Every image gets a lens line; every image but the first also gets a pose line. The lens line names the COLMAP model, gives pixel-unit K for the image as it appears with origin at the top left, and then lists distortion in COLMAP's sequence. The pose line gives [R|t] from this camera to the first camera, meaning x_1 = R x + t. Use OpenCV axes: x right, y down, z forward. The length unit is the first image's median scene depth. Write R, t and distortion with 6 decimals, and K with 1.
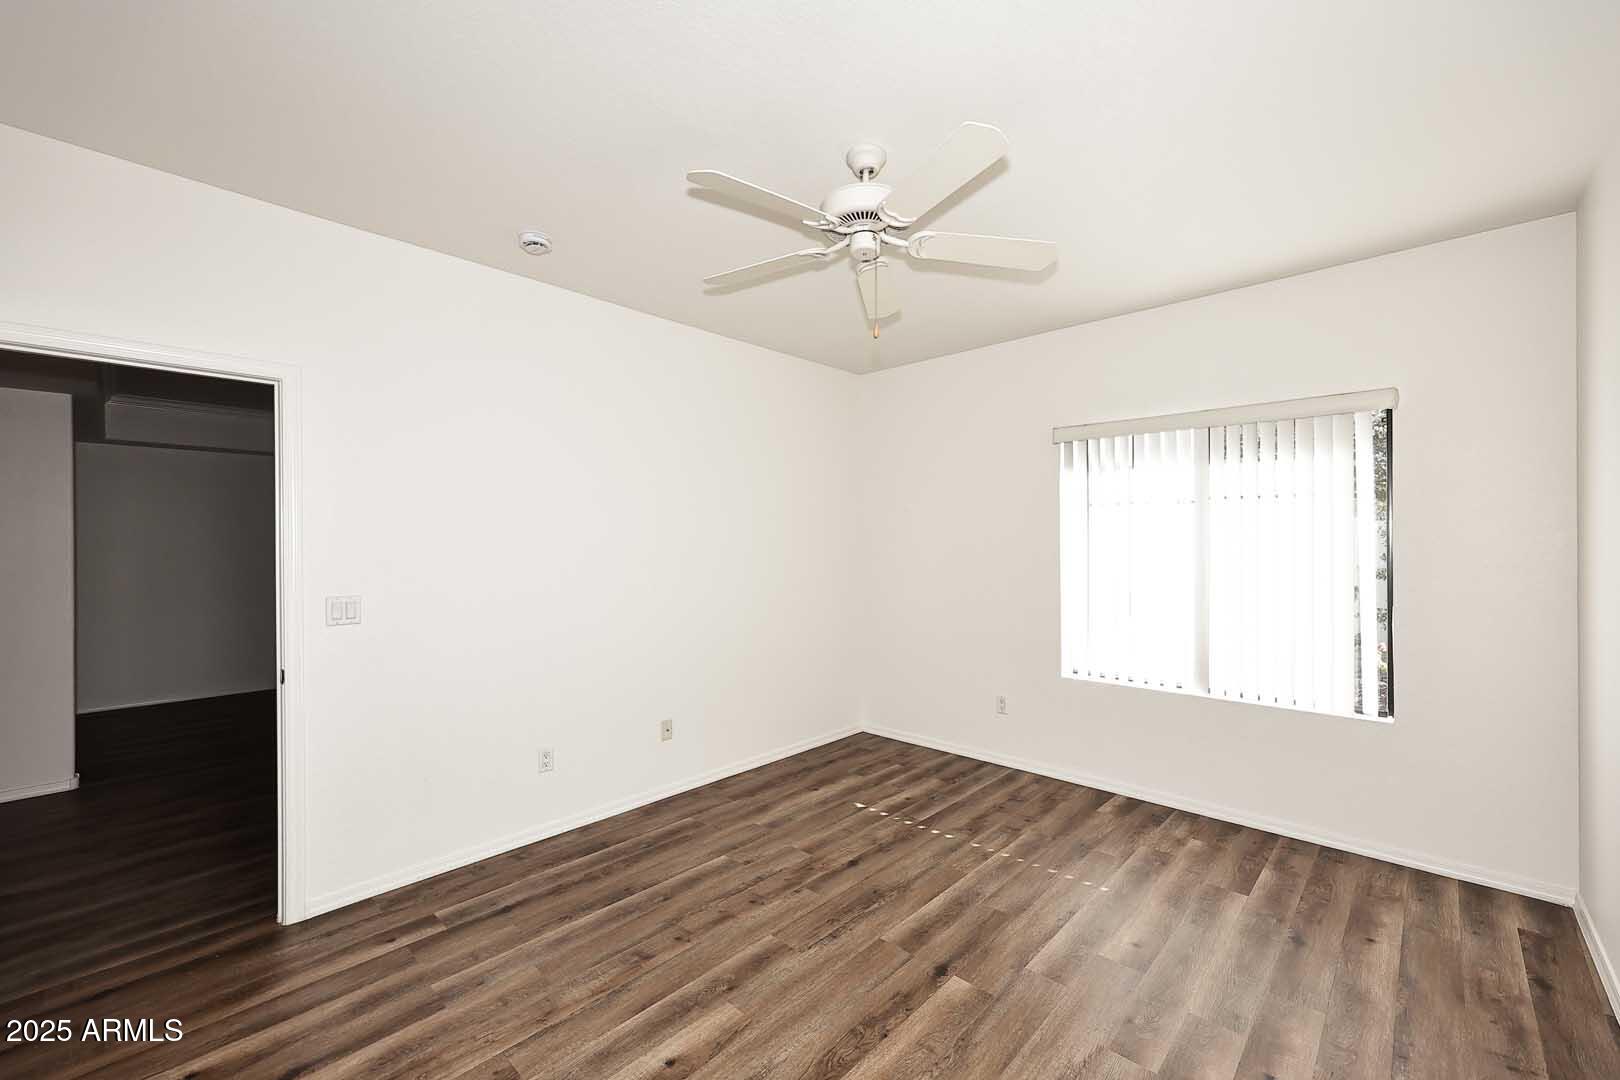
lens RADIAL K [[654.6, 0, 809.9], [0, 654.6, 536.7], [0, 0, 1]] dist [0.000387, 0.000412]
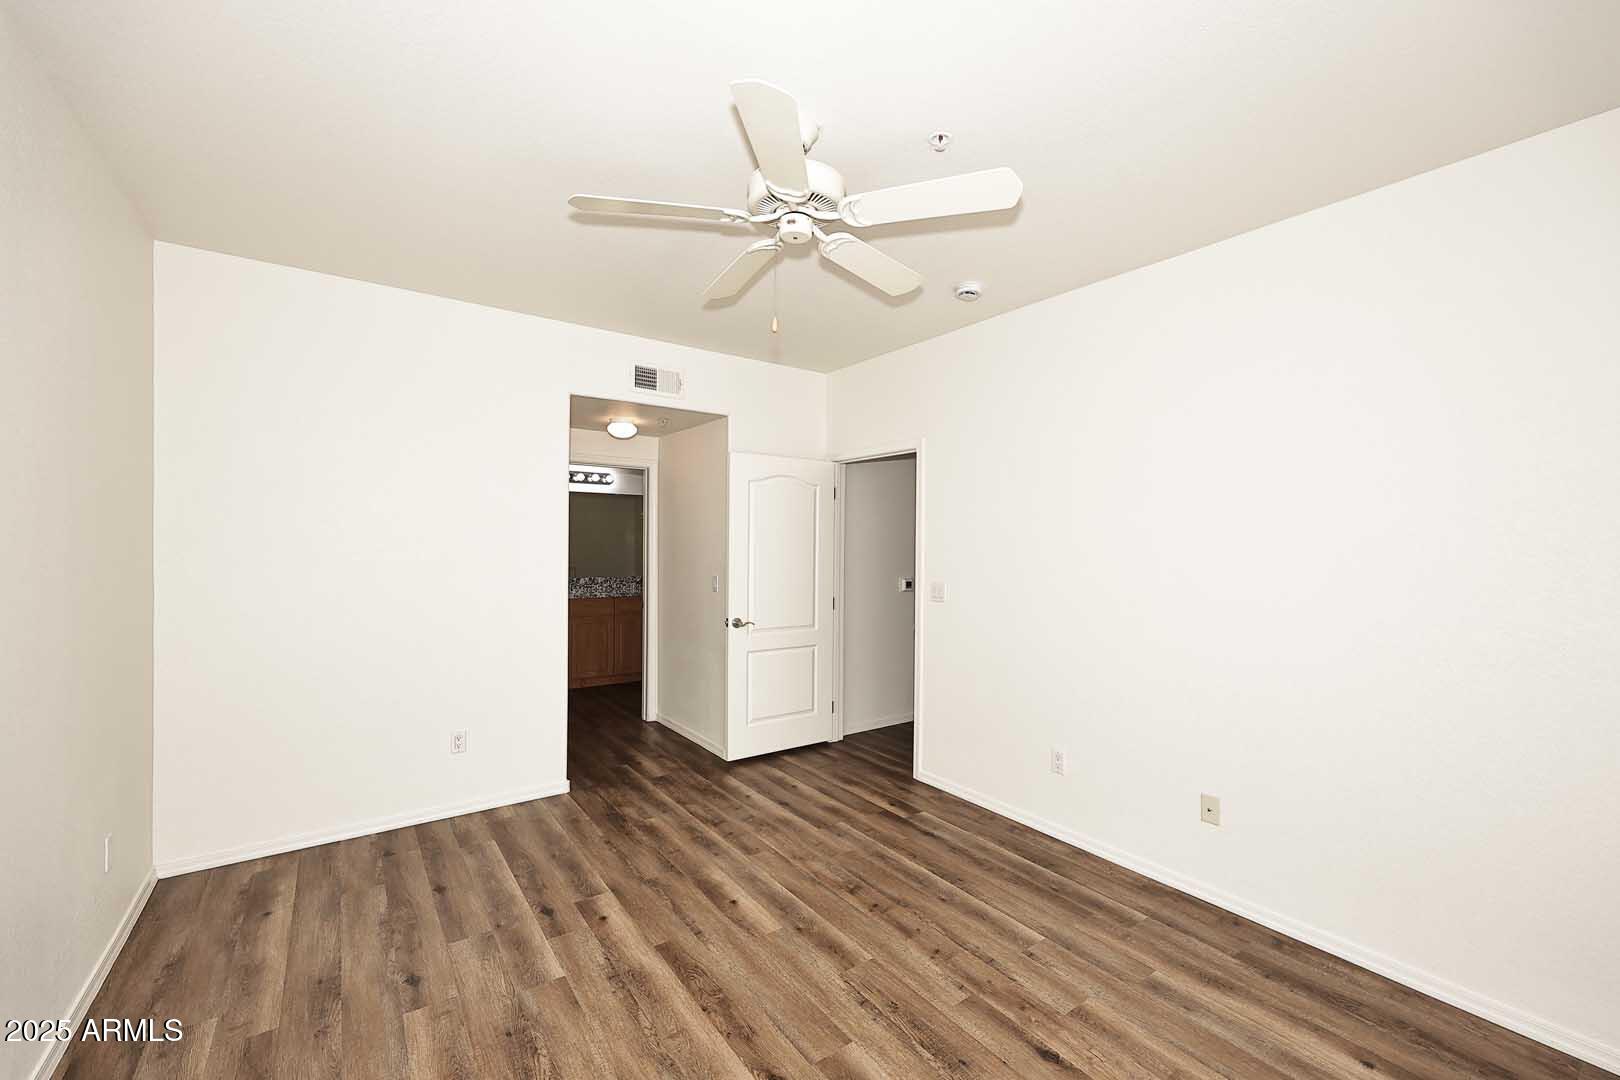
lens RADIAL K [[654.6, 0, 809.9], [0, 654.6, 536.7], [0, 0, 1]] dist [0.000387, 0.000412]
pose [[-0.190118, -0.006866, -0.981737, 0.759933], [-0.000093, 0.999976, -0.006976, -0.003327], [0.981761, -0.001235, -0.190114, 0.916148]]
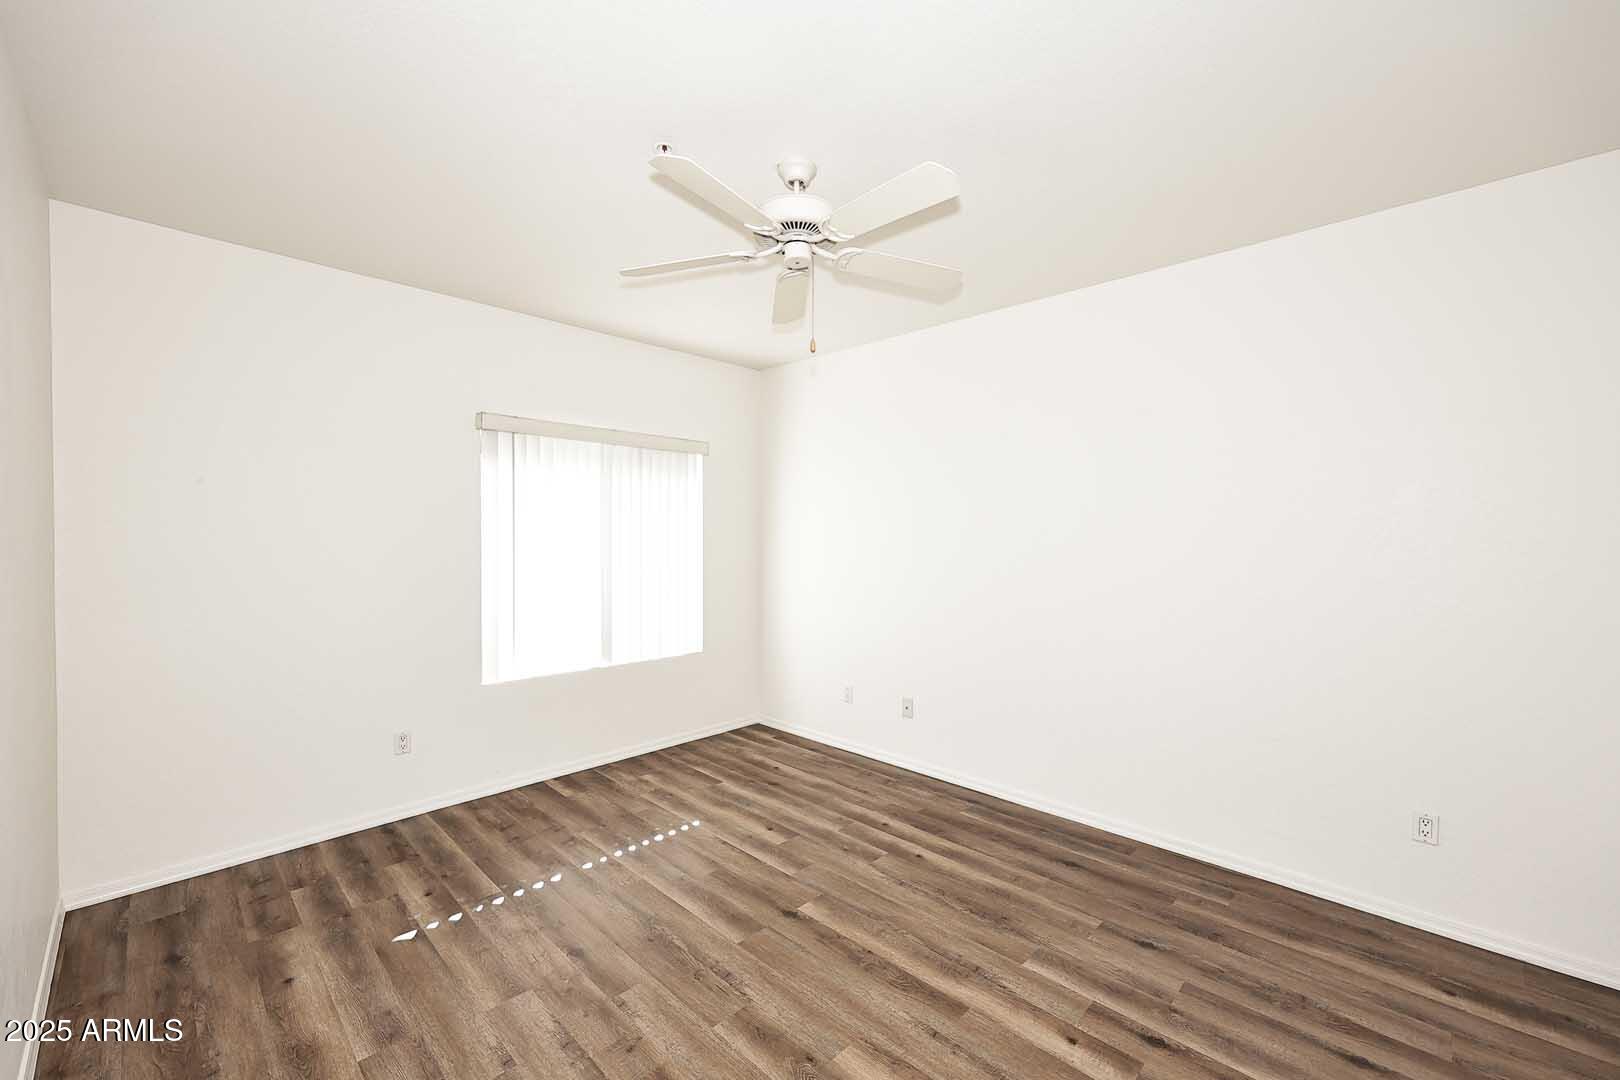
lens RADIAL K [[654.6, 0, 809.9], [0, 654.6, 536.7], [0, 0, 1]] dist [0.000387, 0.000412]
pose [[0.016399, -0.000588, 0.999865, -0.726637], [-0.013143, 0.999913, 0.000804, -0.000508], [-0.999779, -0.013154, 0.016389, 0.733583]]
